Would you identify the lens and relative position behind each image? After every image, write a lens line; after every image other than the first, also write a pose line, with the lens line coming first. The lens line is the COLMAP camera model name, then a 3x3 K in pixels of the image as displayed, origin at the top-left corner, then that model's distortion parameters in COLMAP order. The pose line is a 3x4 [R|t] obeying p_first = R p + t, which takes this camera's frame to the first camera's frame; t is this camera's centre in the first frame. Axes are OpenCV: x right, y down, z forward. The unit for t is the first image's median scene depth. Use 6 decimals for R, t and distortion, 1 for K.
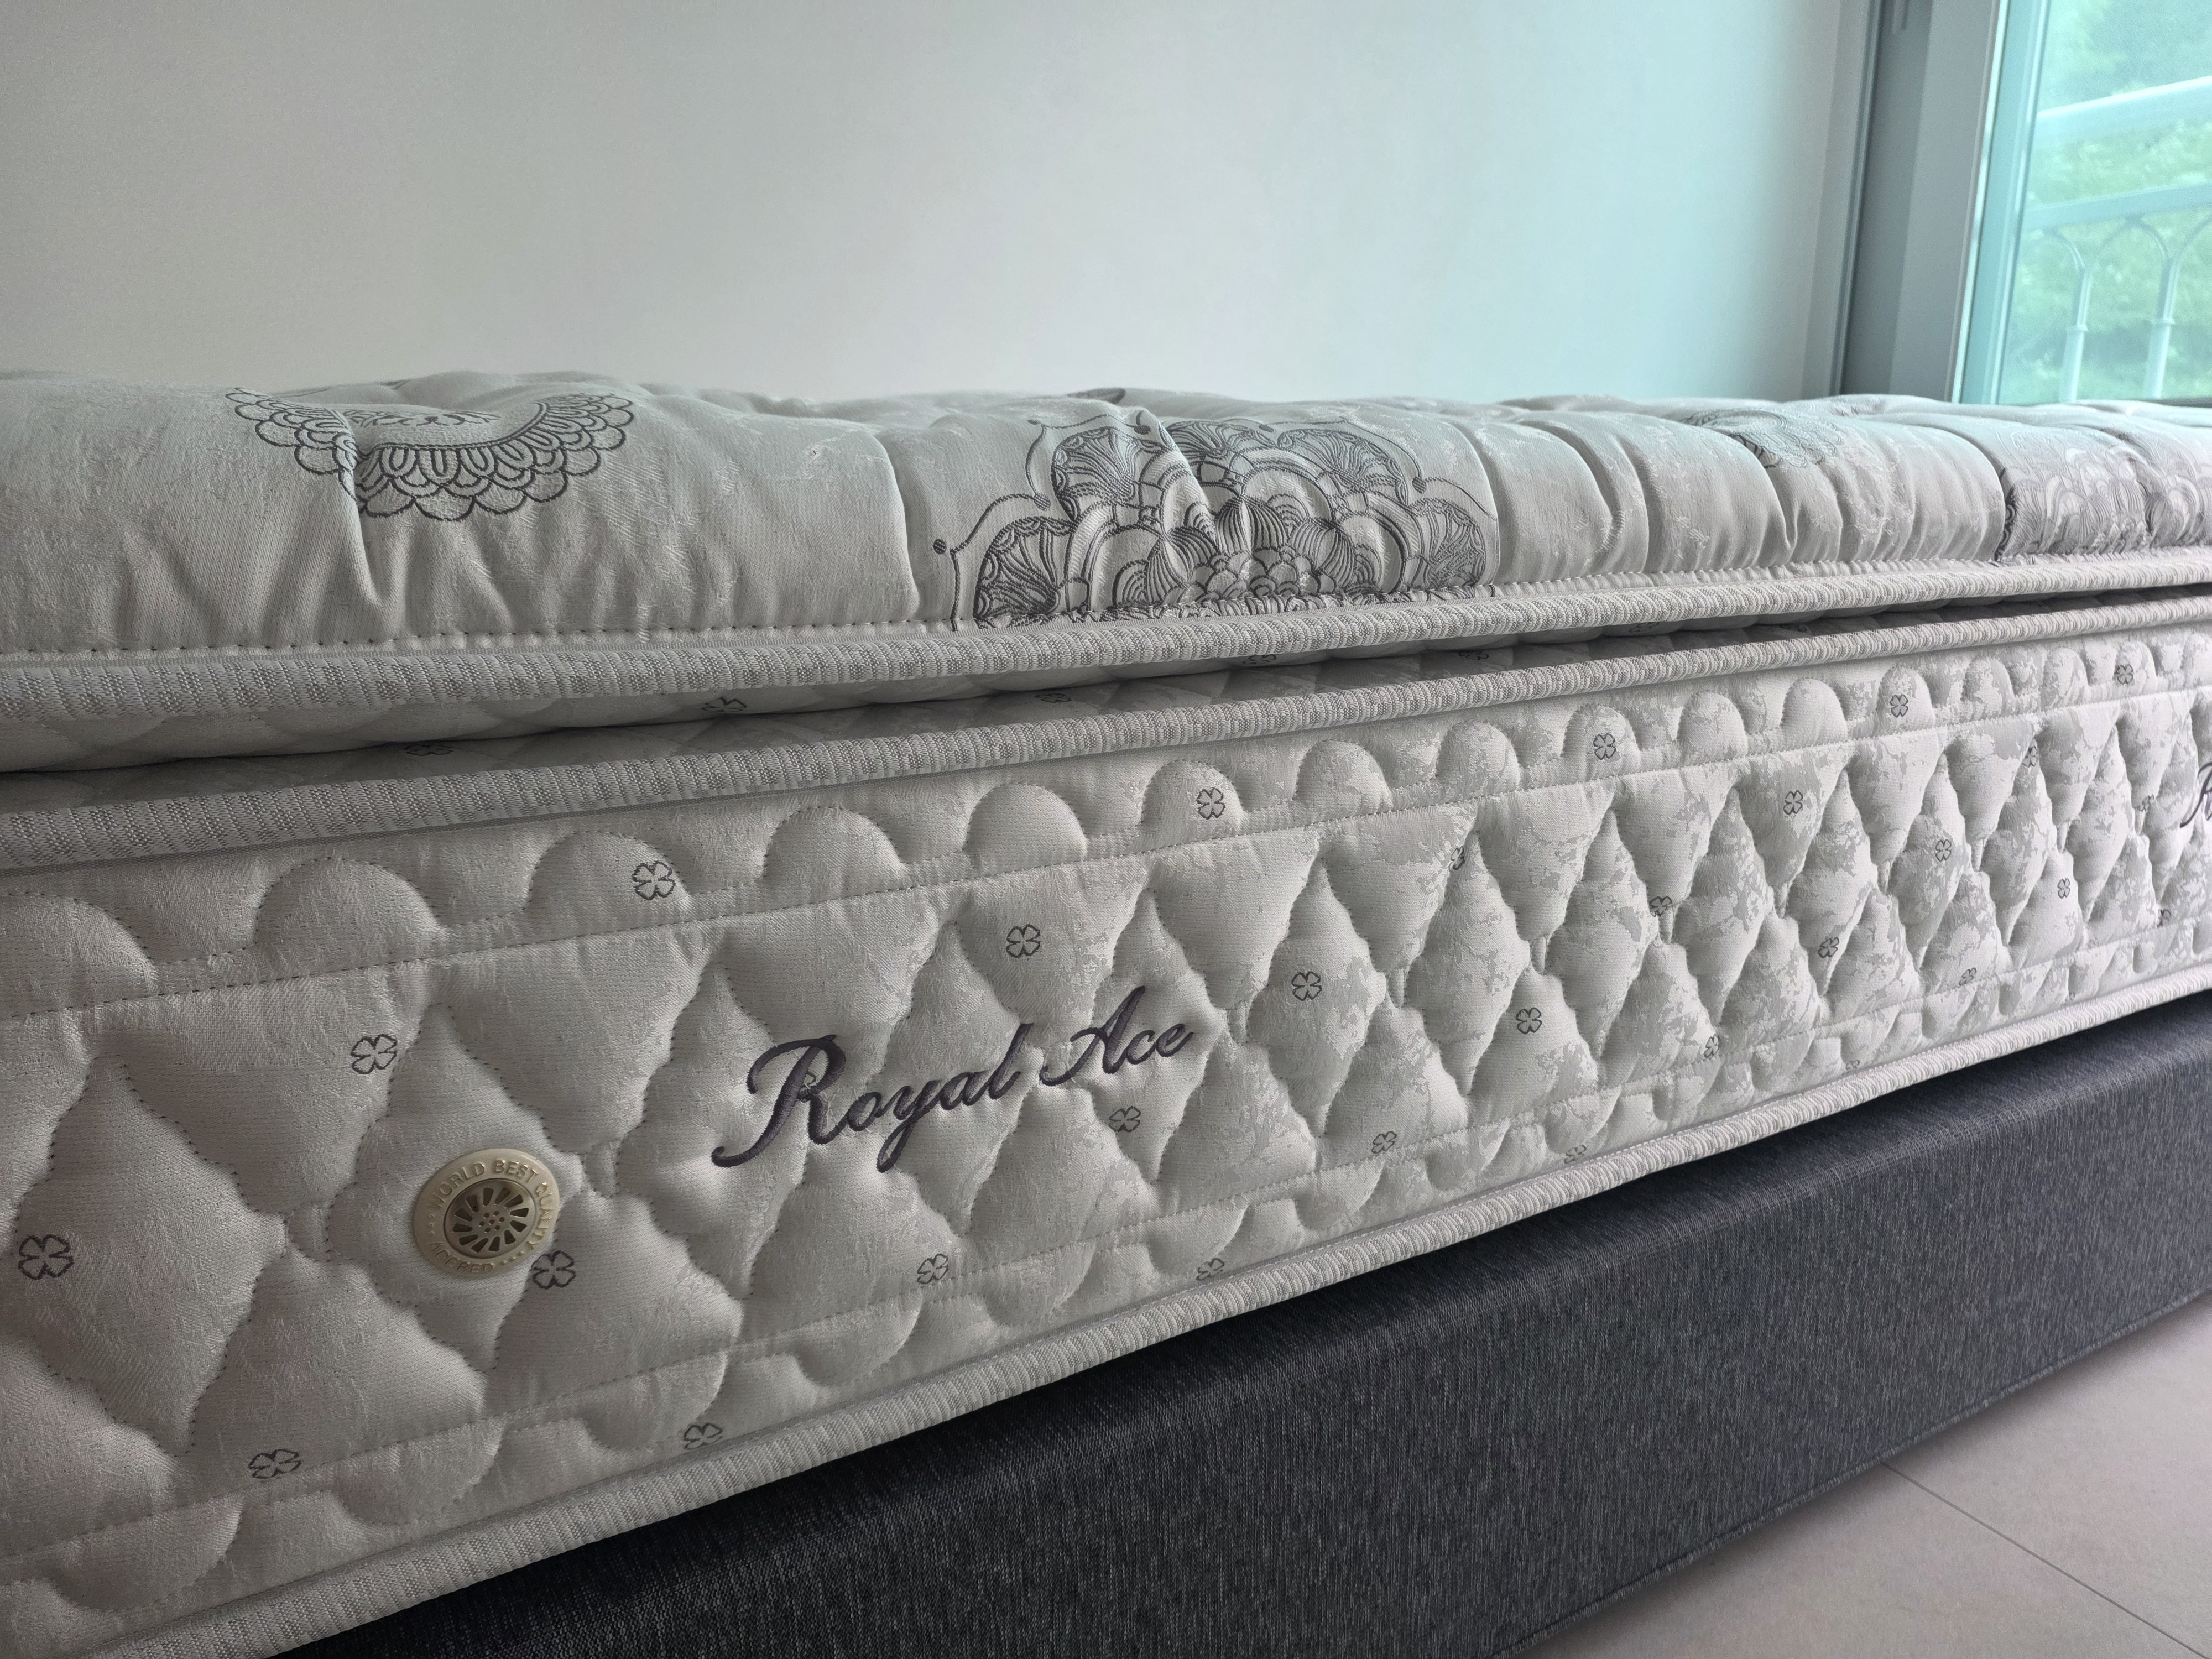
lens RADIAL K [[1475.6, 0, 1109.8], [0, 1475.6, 815.2], [0, 0, 1]] dist [0.035435, -0.027870]
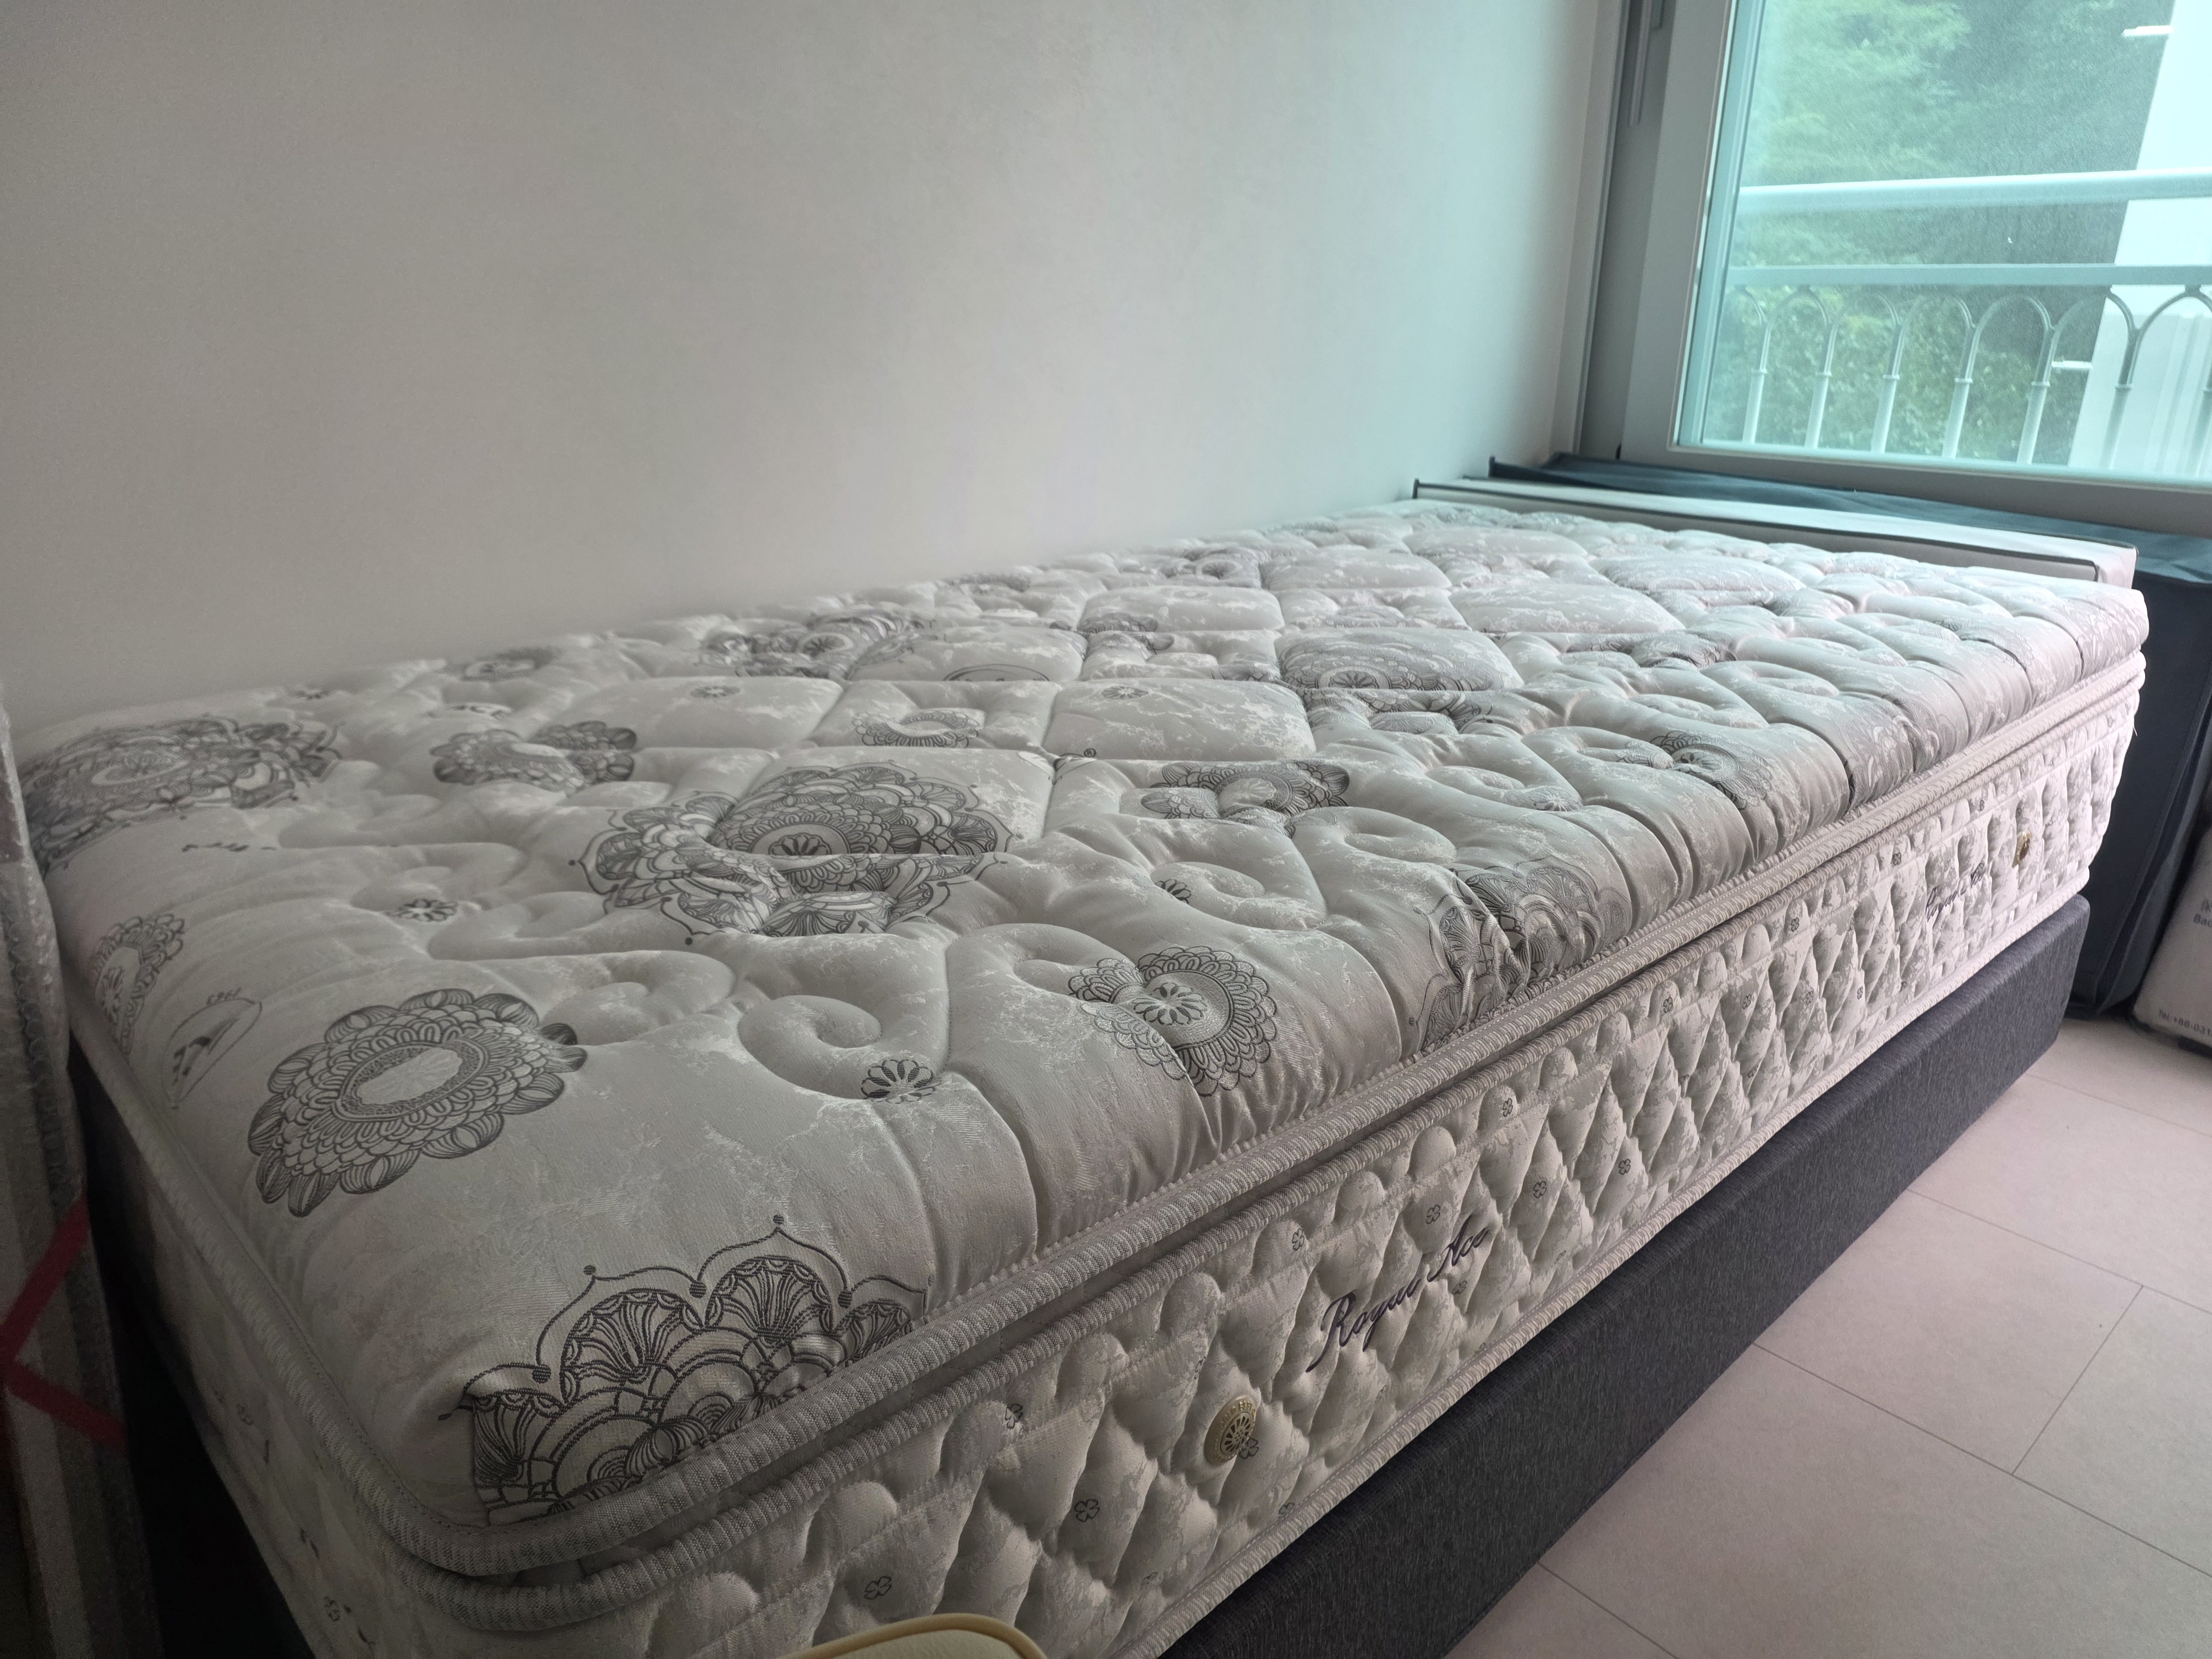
lens RADIAL K [[1475.6, 0, 1104.4], [0, 1475.6, 840.7], [0, 0, 1]] dist [0.035435, -0.027870]
pose [[0.974161, -0.080036, 0.211199, -0.634326], [0.050865, 0.988829, 0.140109, -0.507126], [-0.220053, -0.125747, 0.967349, -0.458517]]
